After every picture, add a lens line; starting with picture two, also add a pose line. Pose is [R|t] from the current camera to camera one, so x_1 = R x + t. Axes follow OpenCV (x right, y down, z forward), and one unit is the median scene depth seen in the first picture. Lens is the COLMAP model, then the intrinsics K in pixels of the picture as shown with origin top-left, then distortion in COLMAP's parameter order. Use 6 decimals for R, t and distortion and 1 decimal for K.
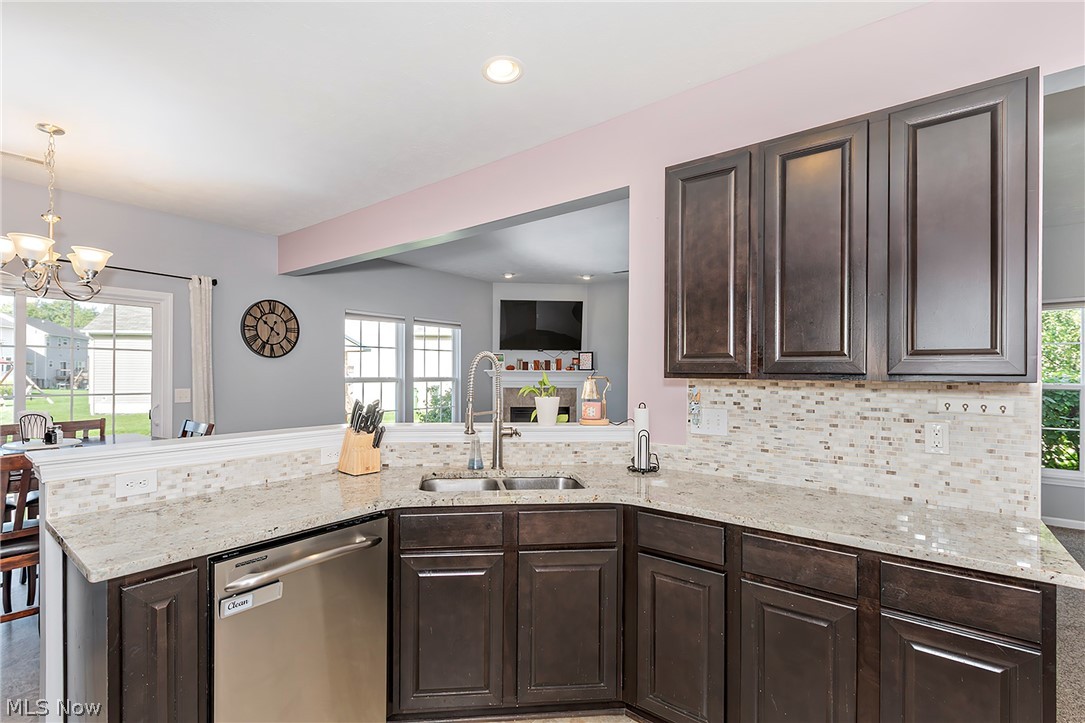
lens RADIAL K [[490.3, 0, 529.8], [0, 490.3, 371.9], [0, 0, 1]] dist [-0.000496, 0.000000]
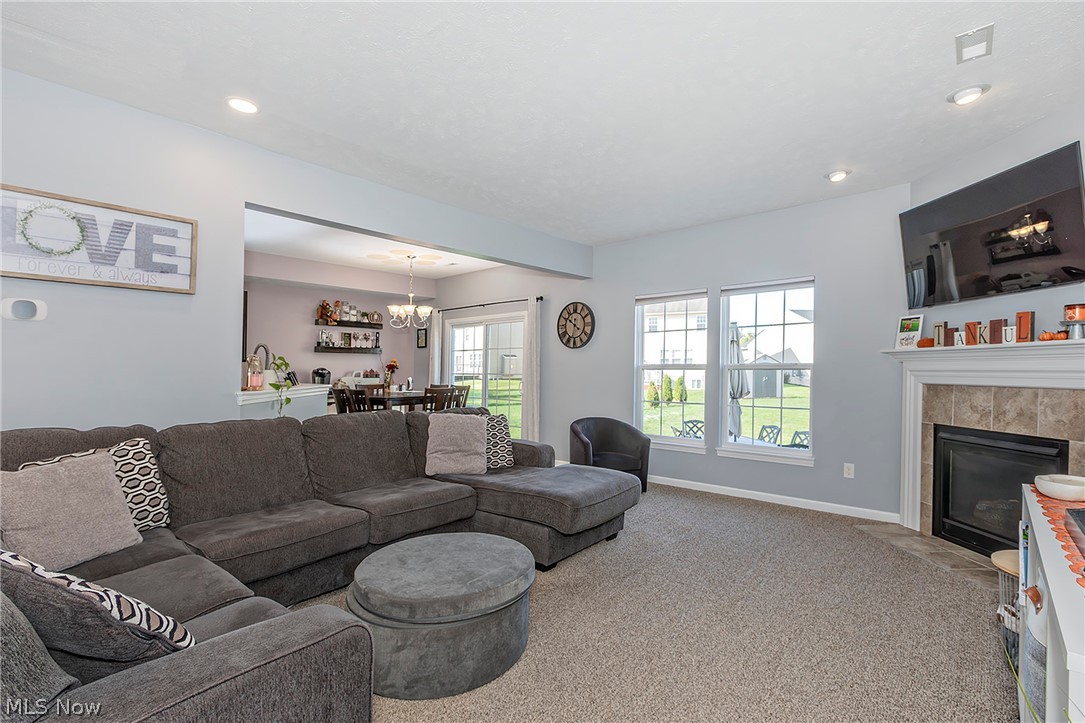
lens RADIAL K [[515.0, 0, 537.2], [0, 515.0, 371.9], [0, 0, 1]] dist [-0.000441, -0.001314]
pose [[-0.094679, -0.001439, -0.995507, 0.754003], [0.001267, 0.999998, -0.001566, 0.030623], [0.995507, -0.001410, -0.094677, 0.997112]]
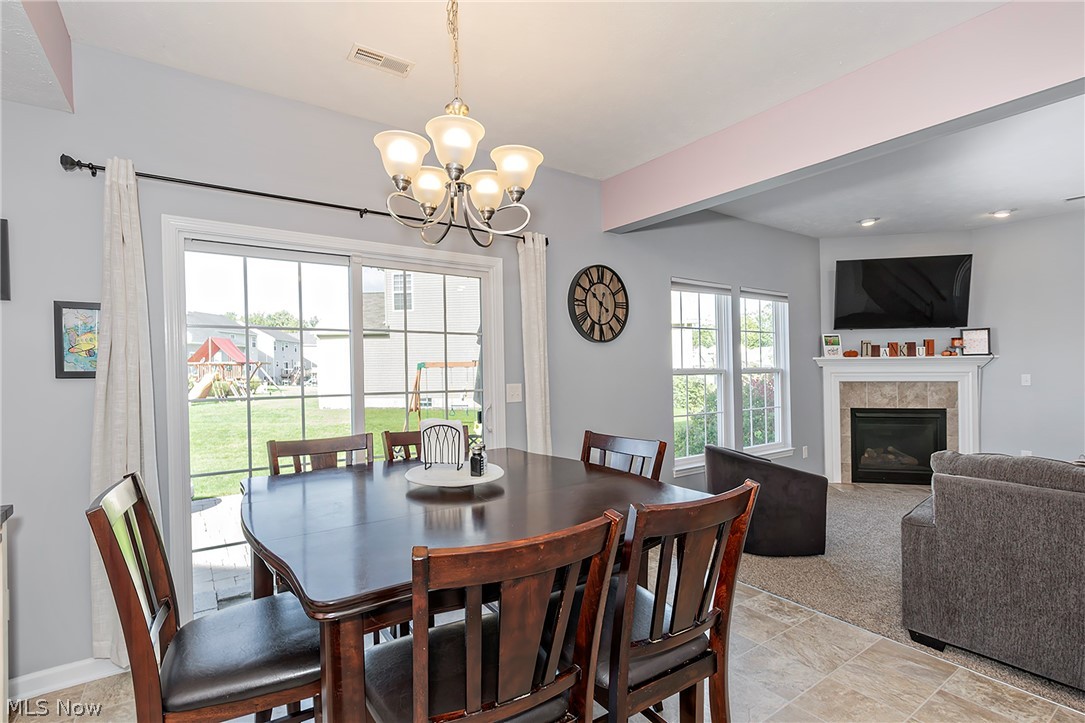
lens RADIAL K [[515.0, 0, 537.2], [0, 515.0, 371.9], [0, 0, 1]] dist [-0.000441, -0.001314]
pose [[0.950913, -0.011883, -0.309230, -0.365547], [0.014711, 0.999869, 0.006816, 0.008611], [0.309108, -0.011031, 0.950963, 0.217466]]
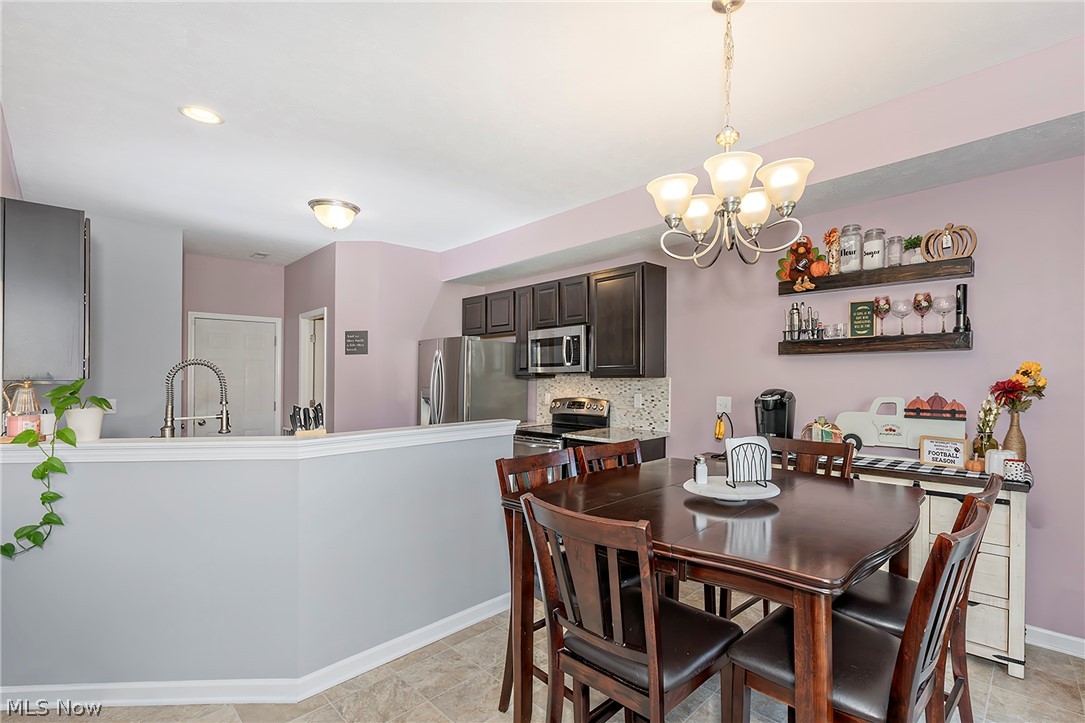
lens RADIAL K [[507.1, 0, 551.0], [0, 507.1, 379.1], [0, 0, 1]] dist [0.000740, 0.000136]
pose [[-0.992180, 0.002422, 0.124793, -0.453112], [0.003330, 0.999969, 0.007070, -0.002642], [-0.124772, 0.007430, -0.992158, 0.935112]]
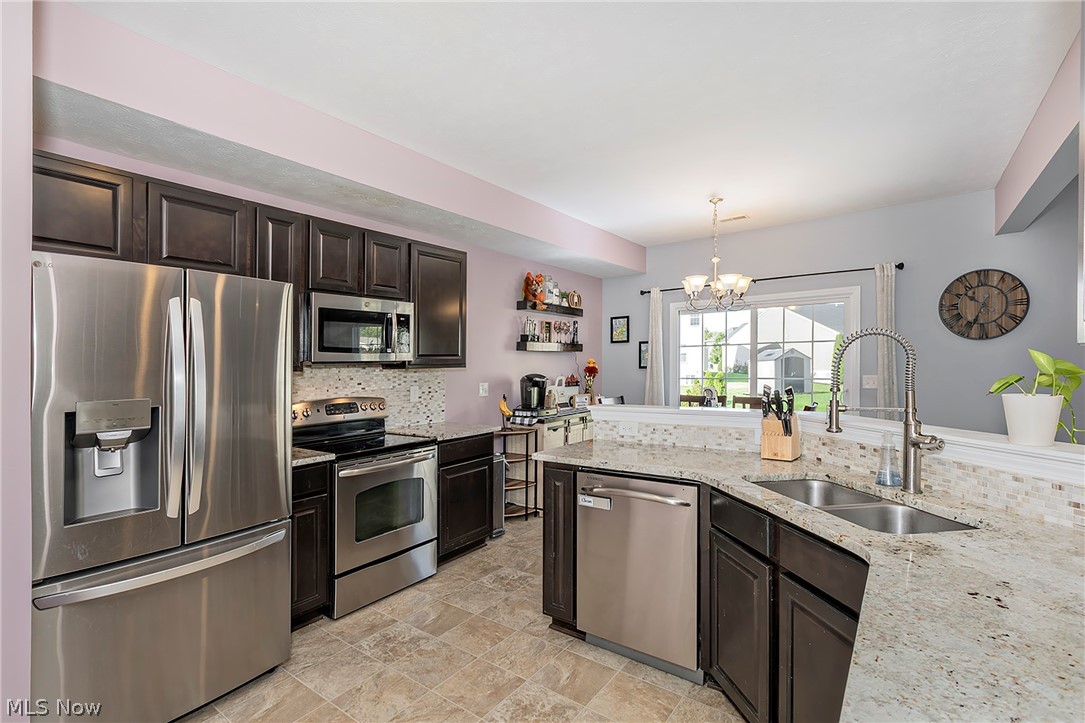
lens RADIAL K [[506.3, 0, 522.7], [0, 506.3, 367.2], [0, 0, 1]] dist [0.000317, 0.000335]
pose [[0.018497, -0.001873, -0.999827, 0.303624], [0.018817, 0.999822, -0.001524, 0.004105], [0.999652, -0.018786, 0.018529, 0.200785]]
